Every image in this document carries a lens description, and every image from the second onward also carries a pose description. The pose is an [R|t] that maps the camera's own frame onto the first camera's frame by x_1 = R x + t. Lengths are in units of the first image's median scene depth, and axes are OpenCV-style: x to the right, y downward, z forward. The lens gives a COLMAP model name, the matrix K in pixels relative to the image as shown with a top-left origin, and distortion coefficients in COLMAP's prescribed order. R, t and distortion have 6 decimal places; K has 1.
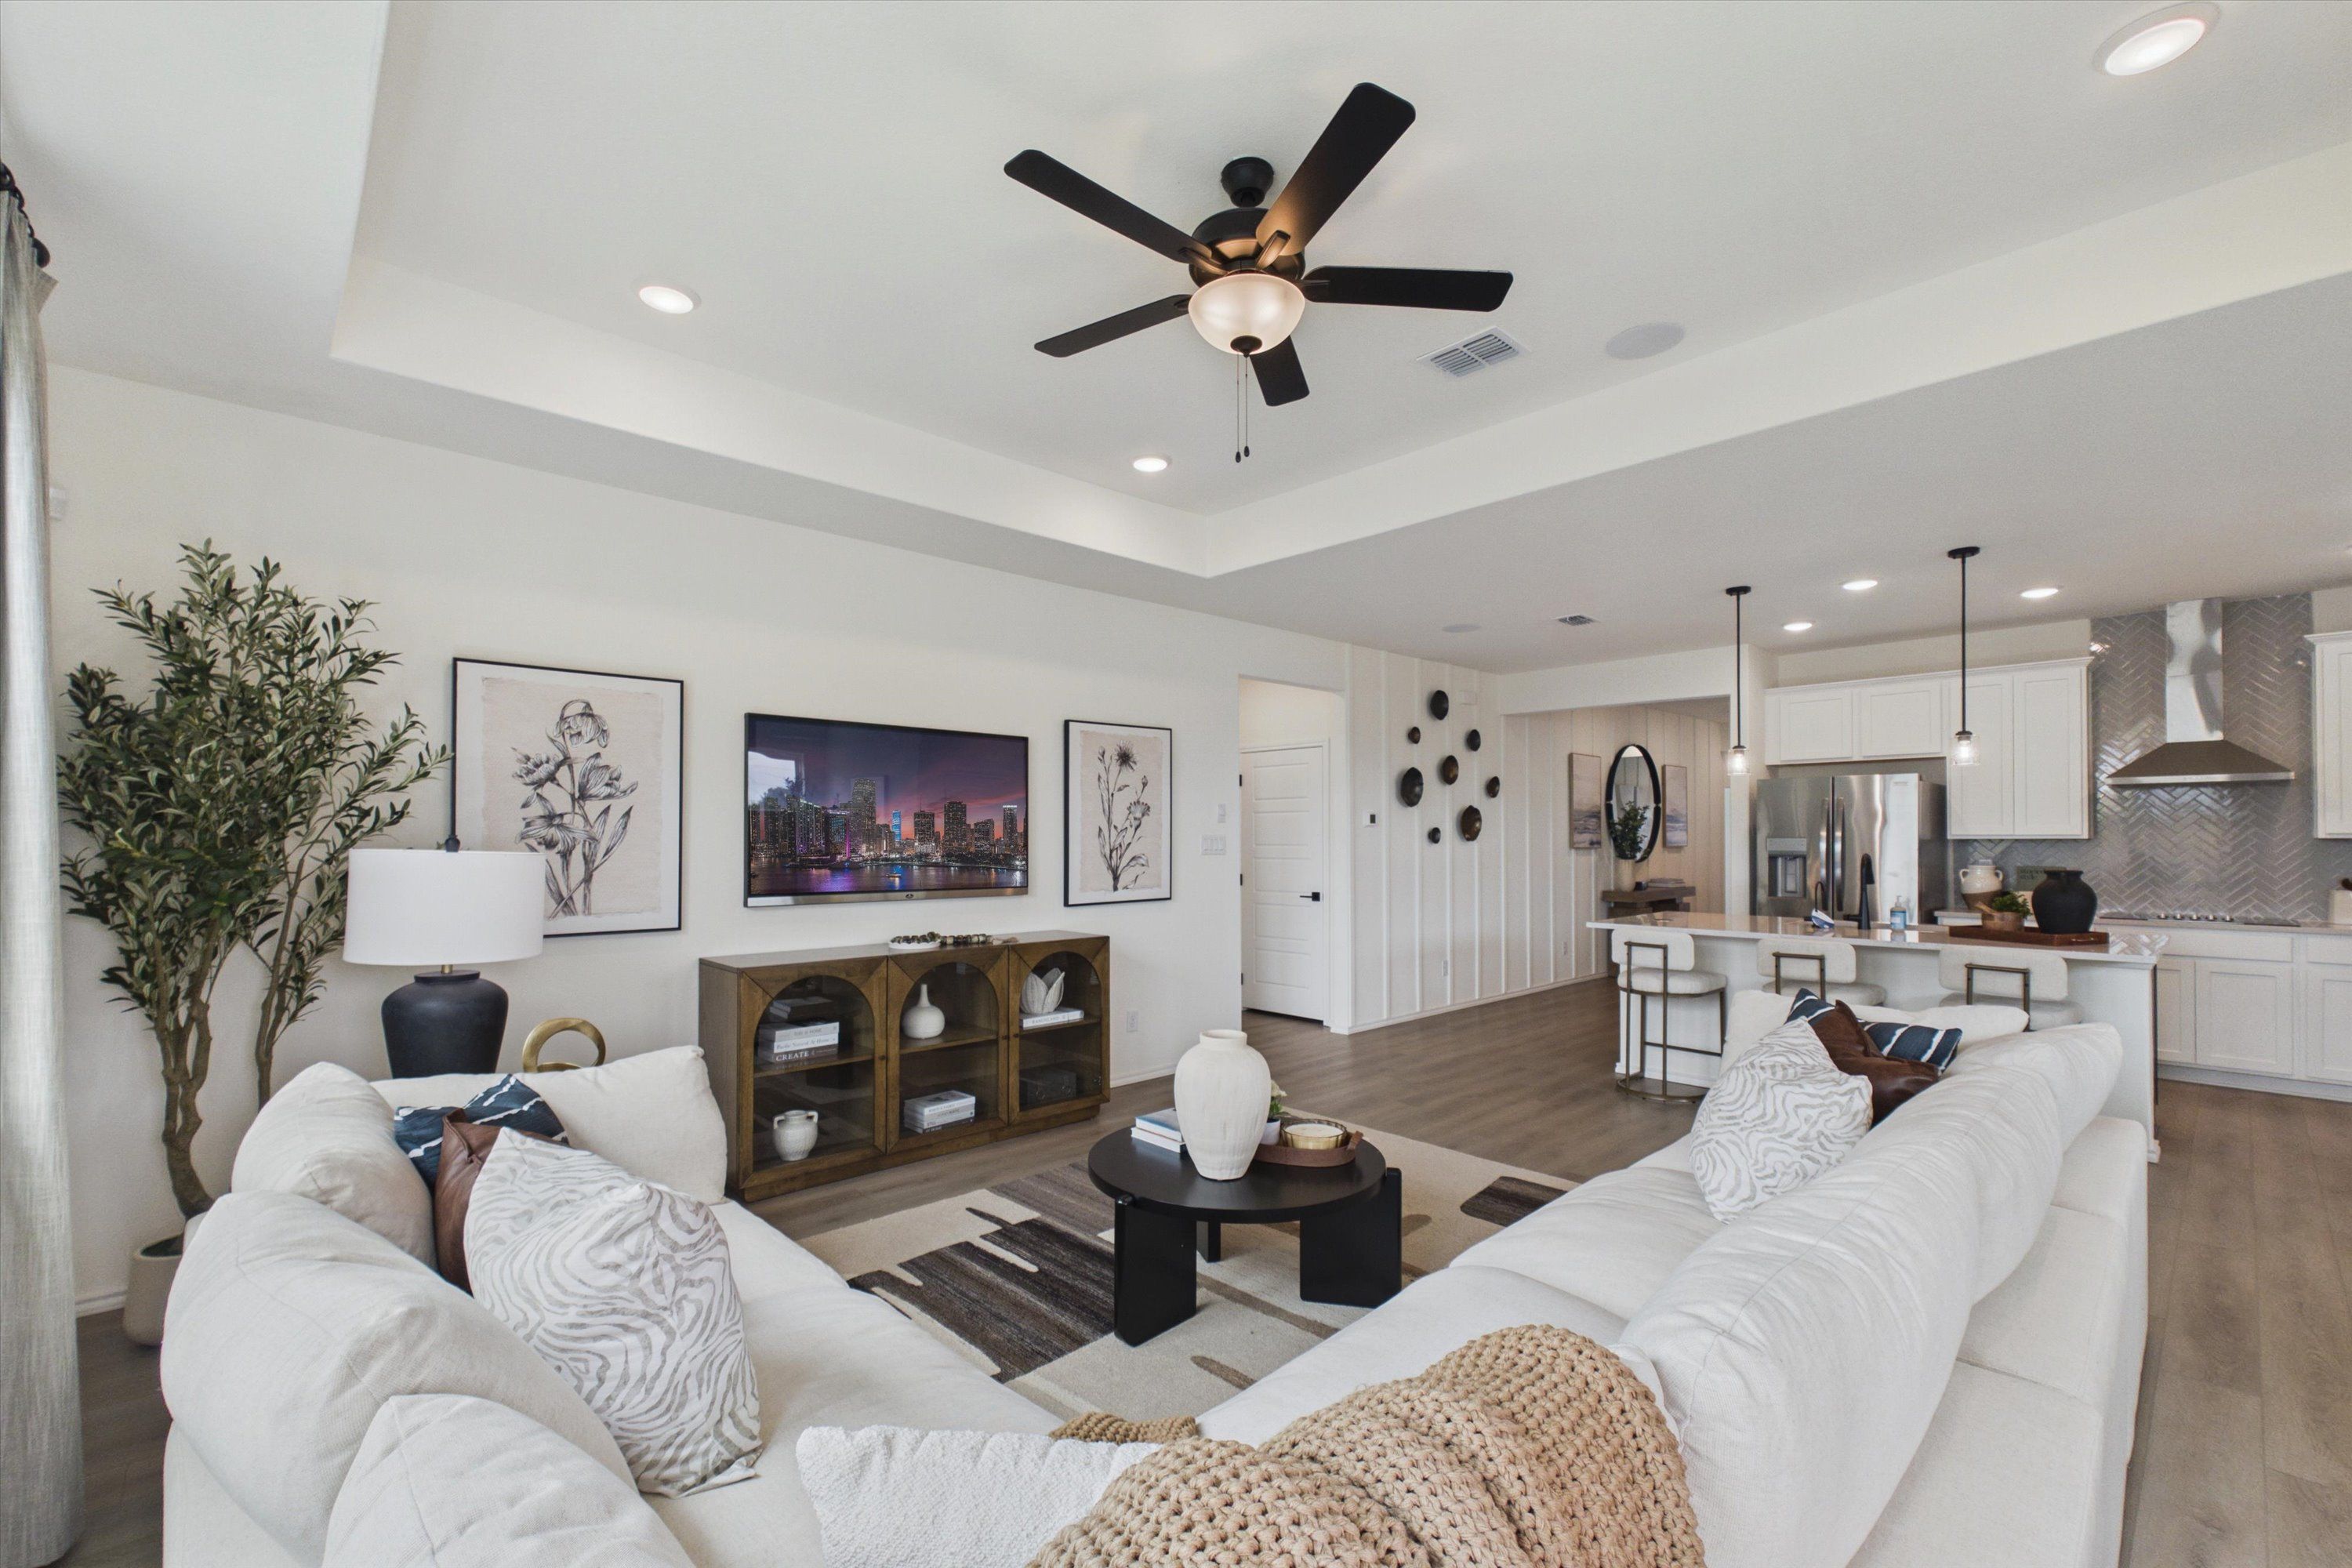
lens RADIAL K [[992.6, 0, 1176.1], [0, 992.6, 833.0], [0, 0, 1]] dist [0.000291, 0.000610]
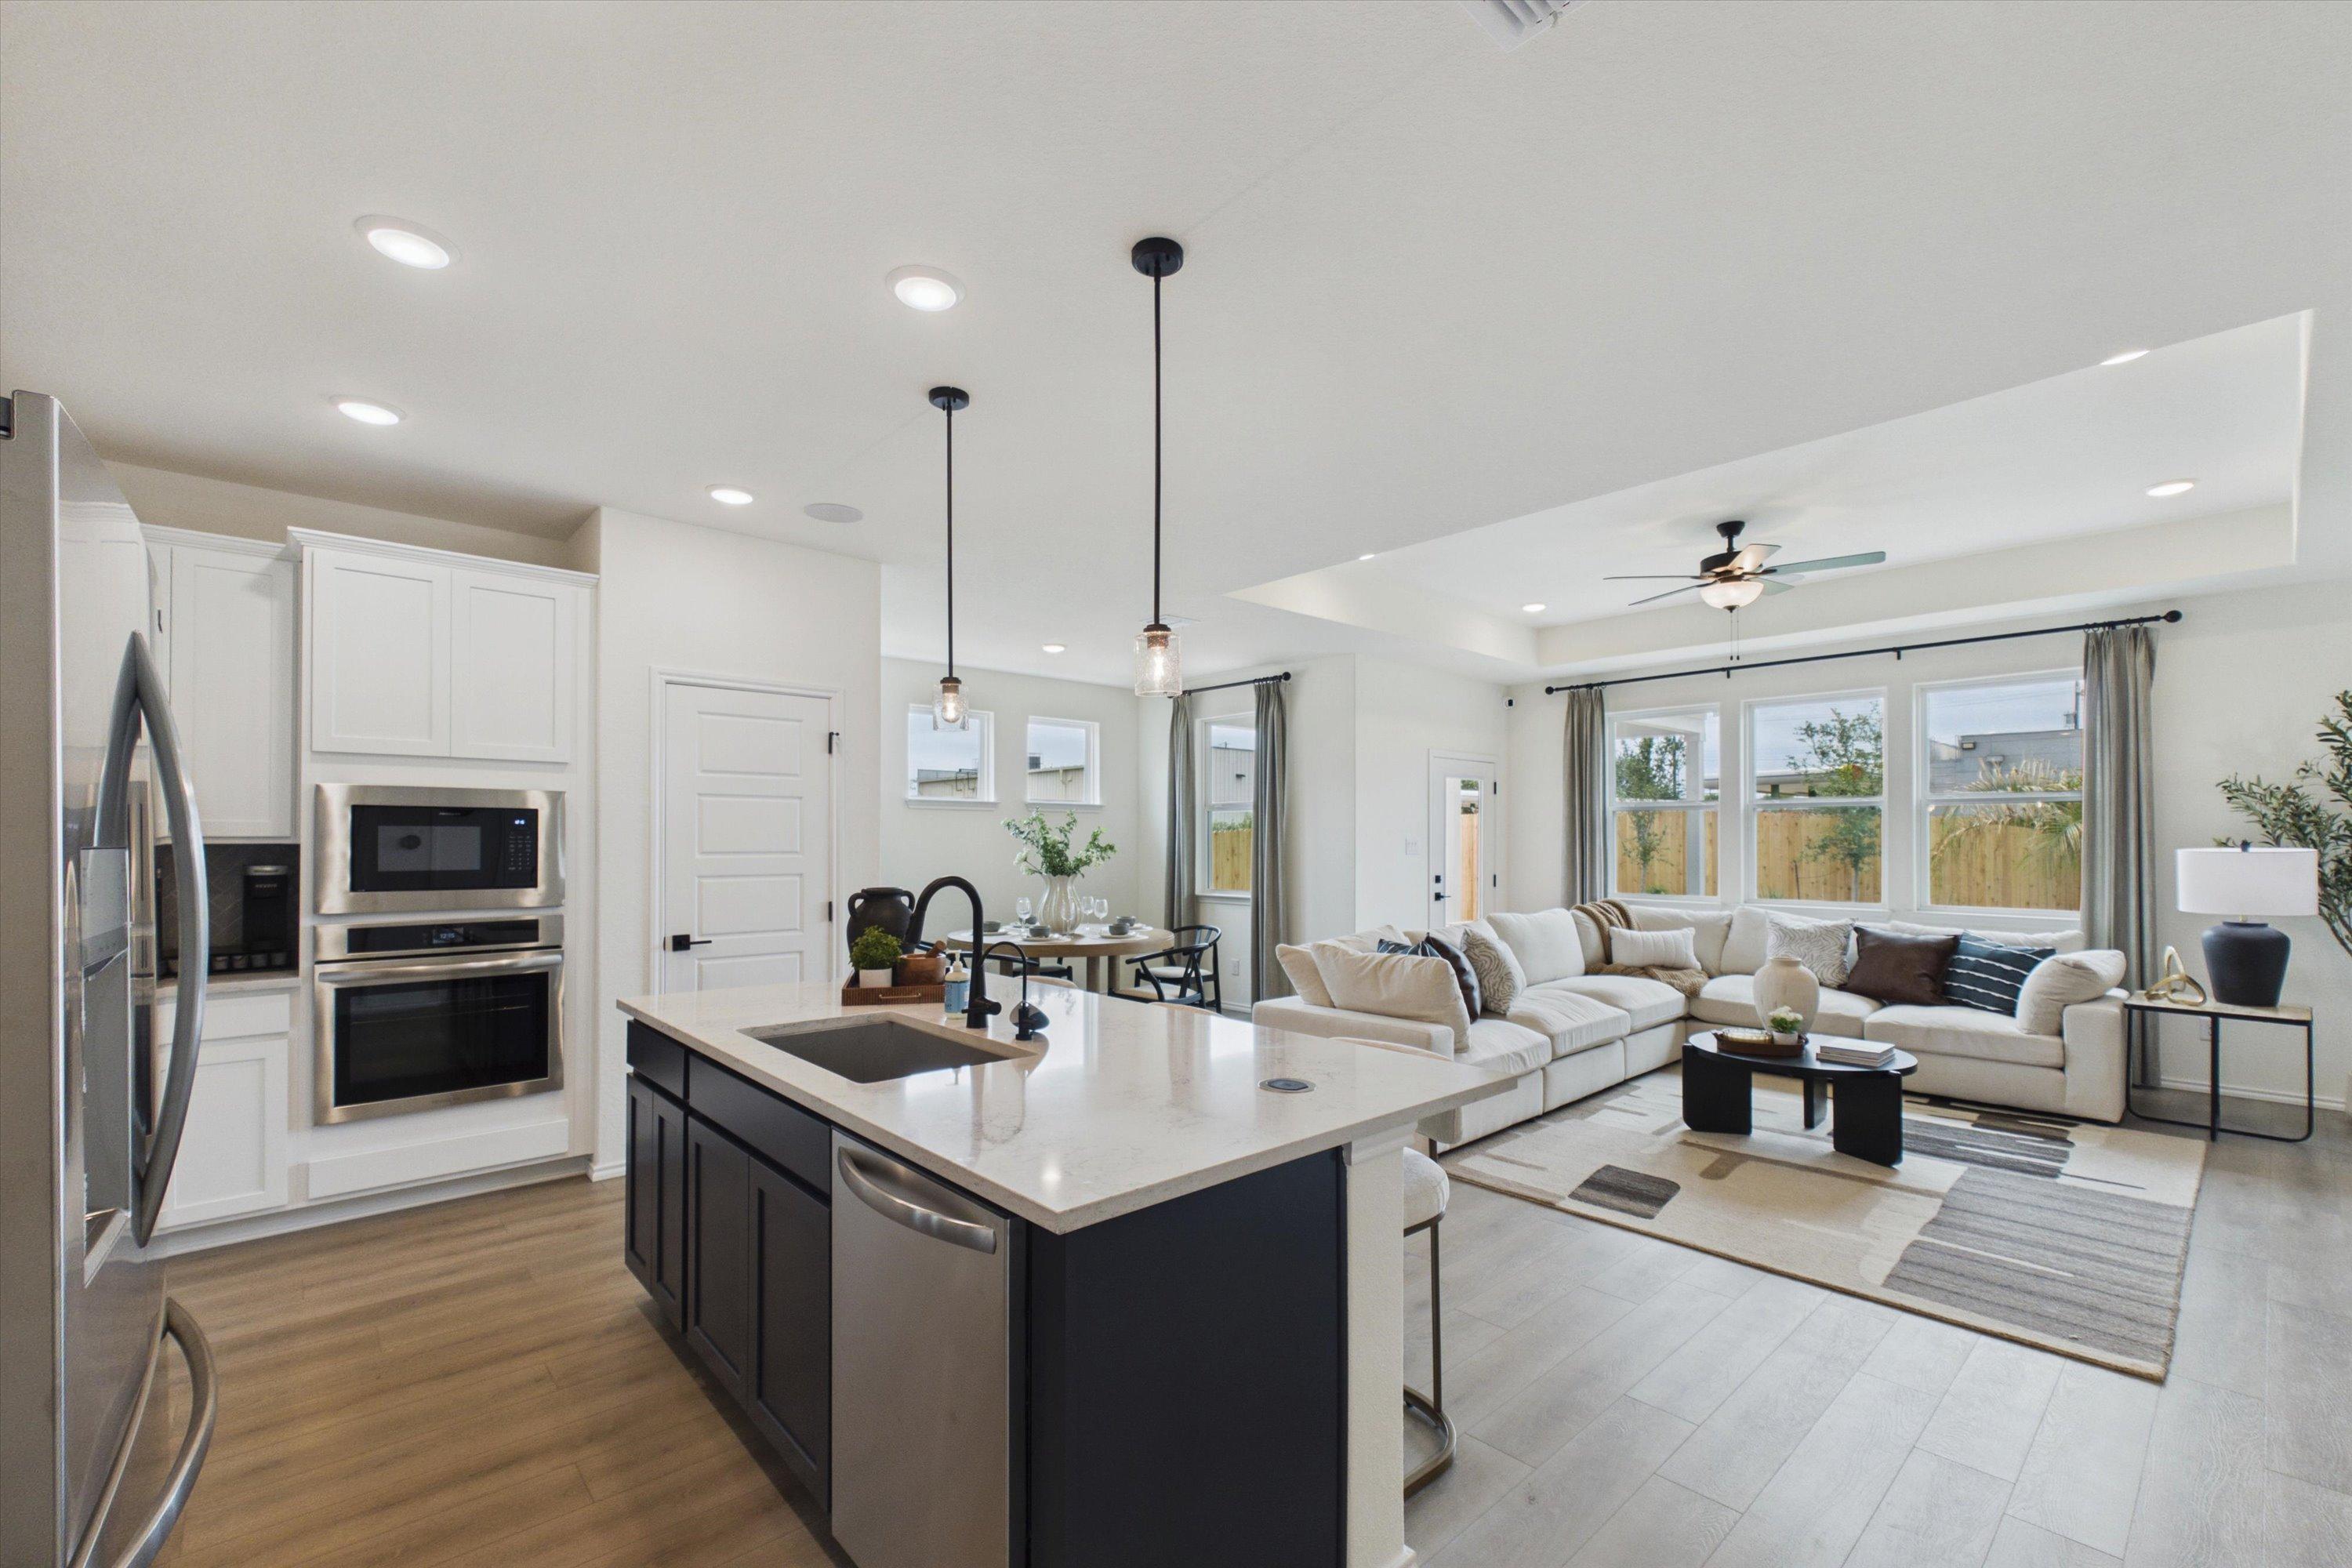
lens RADIAL K [[992.6, 0, 1175.3], [0, 992.6, 831.6], [0, 0, 1]] dist [0.000291, 0.000610]
pose [[-0.999832, 0.000884, 0.018289, 0.496111], [0.000625, 0.999899, -0.014166, 0.004569], [-0.018299, -0.014152, -0.999732, 1.276333]]
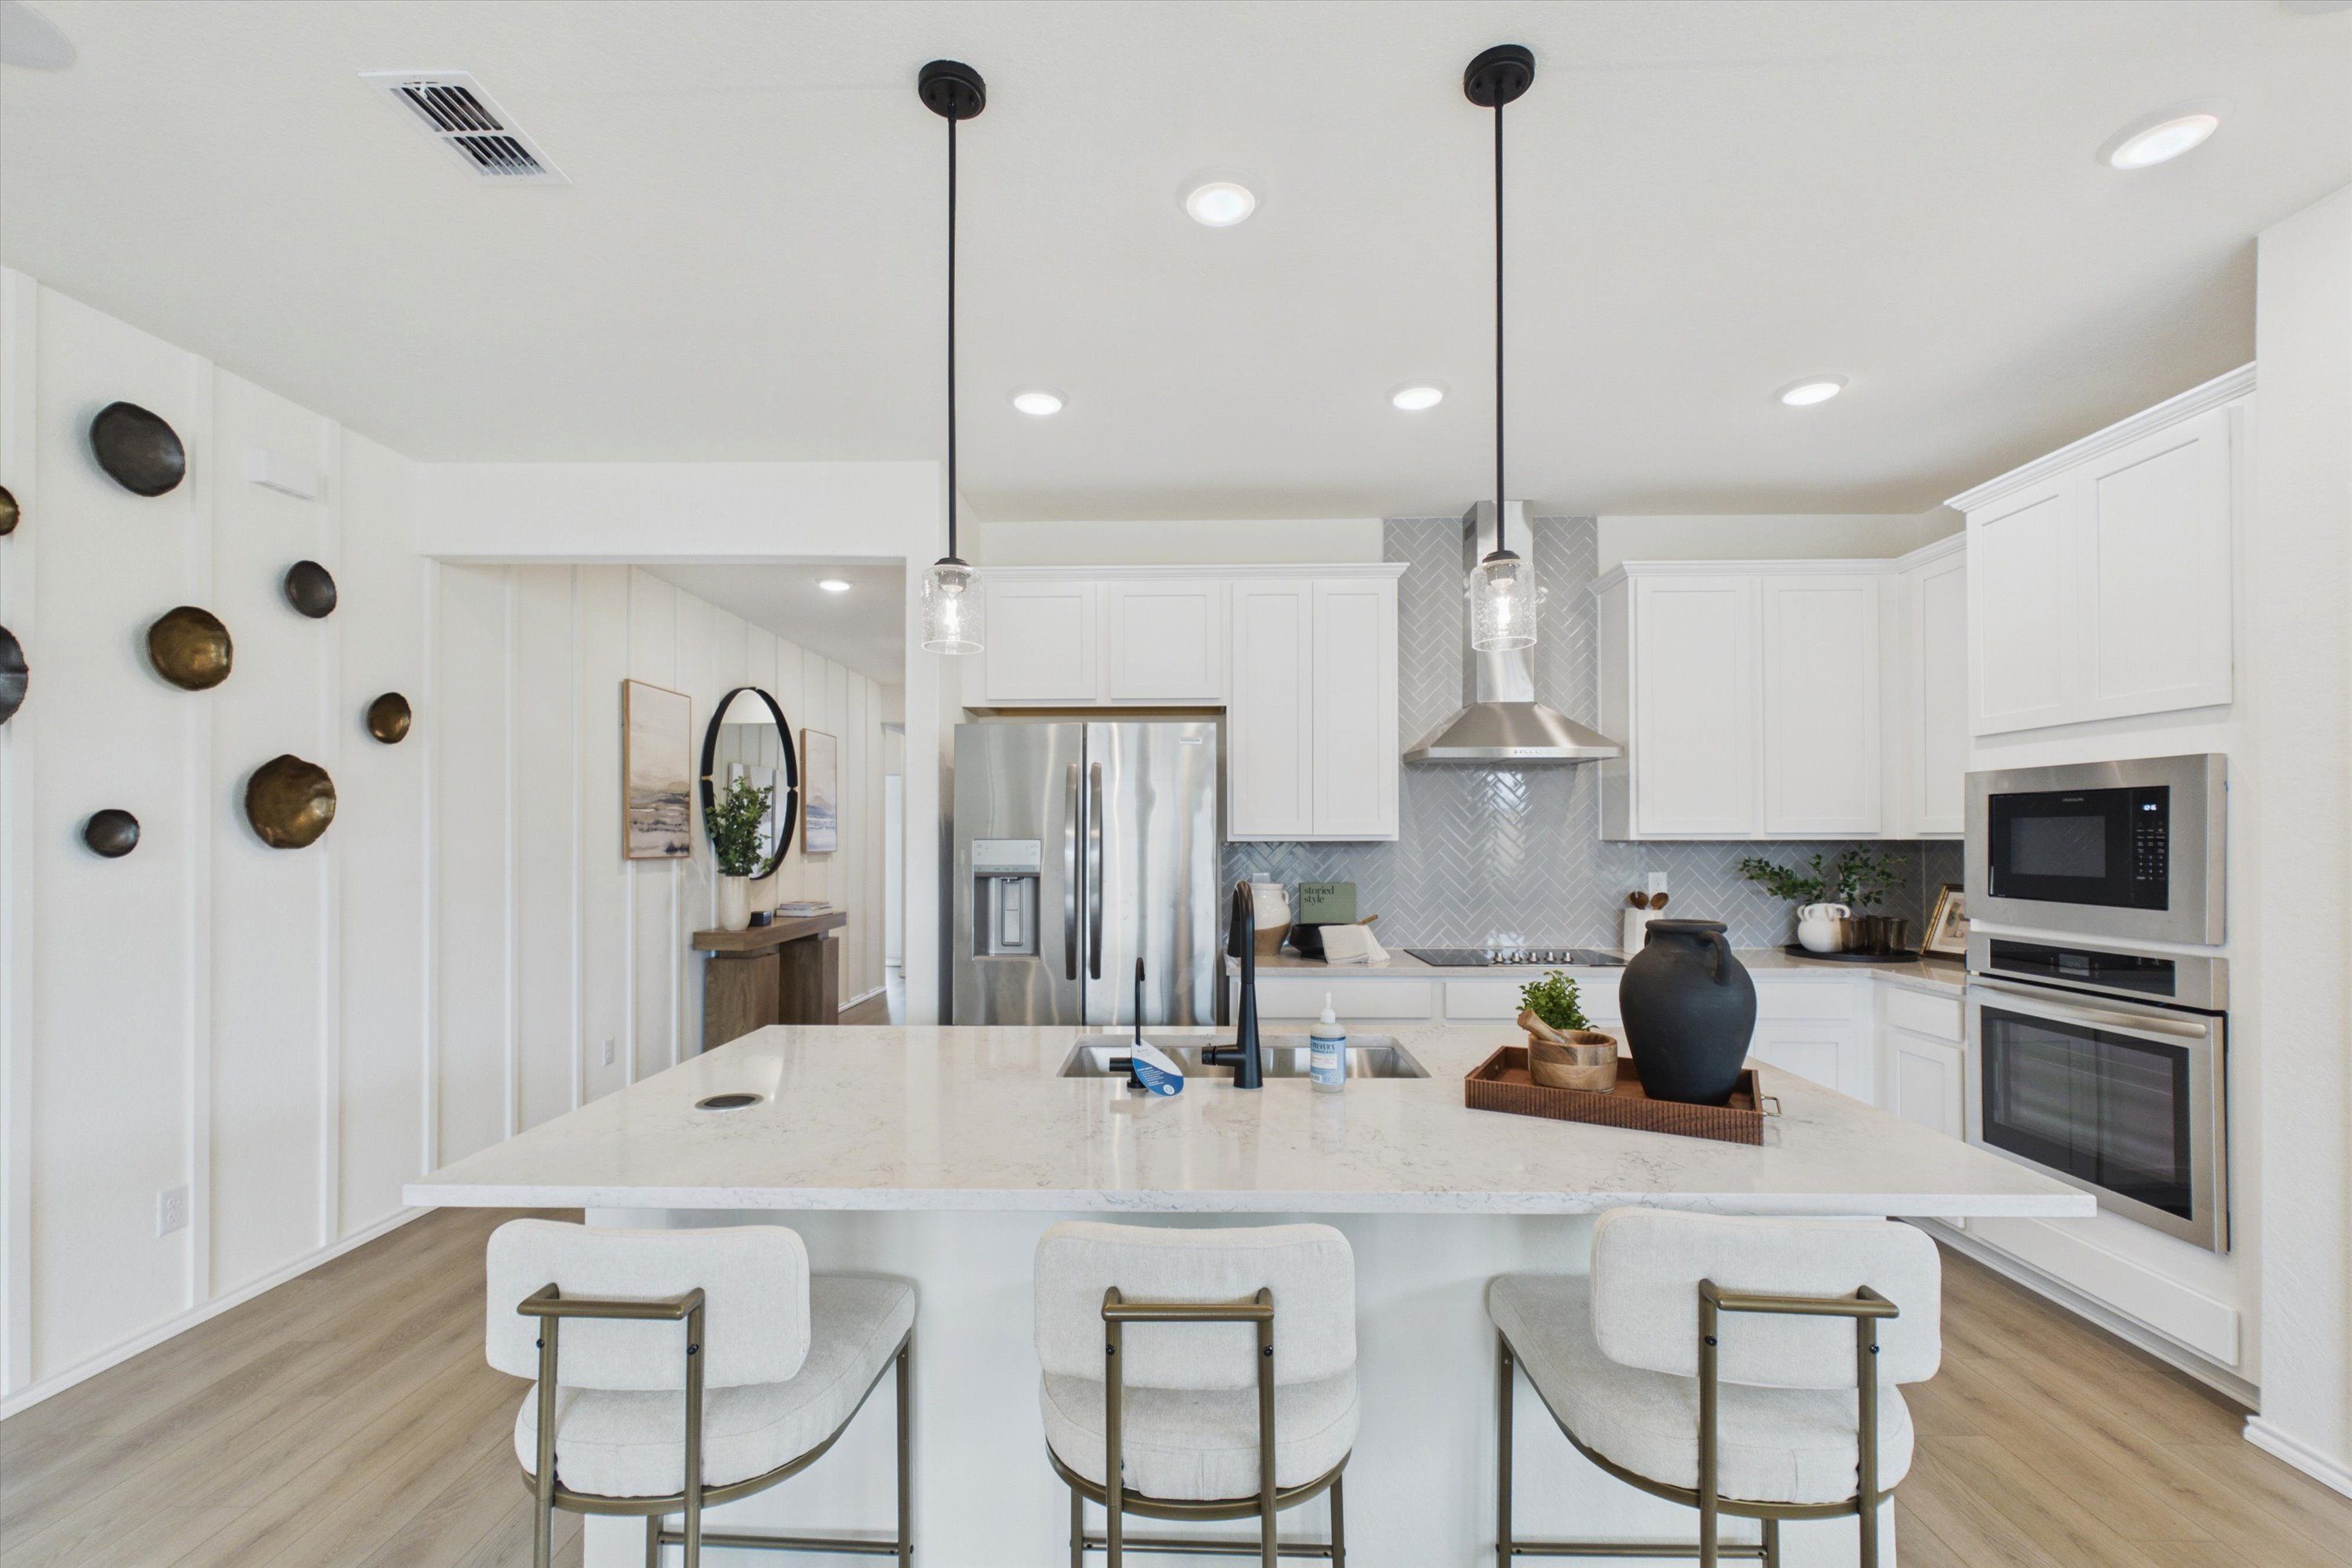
lens RADIAL K [[992.6, 0, 1174.3], [0, 992.6, 832.1], [0, 0, 1]] dist [0.000291, 0.000610]
pose [[0.700773, 0.004582, 0.713369, 0.345533], [-0.003586, 0.999989, -0.002900, 0.002162], [-0.713375, -0.000526, 0.700782, 0.644839]]
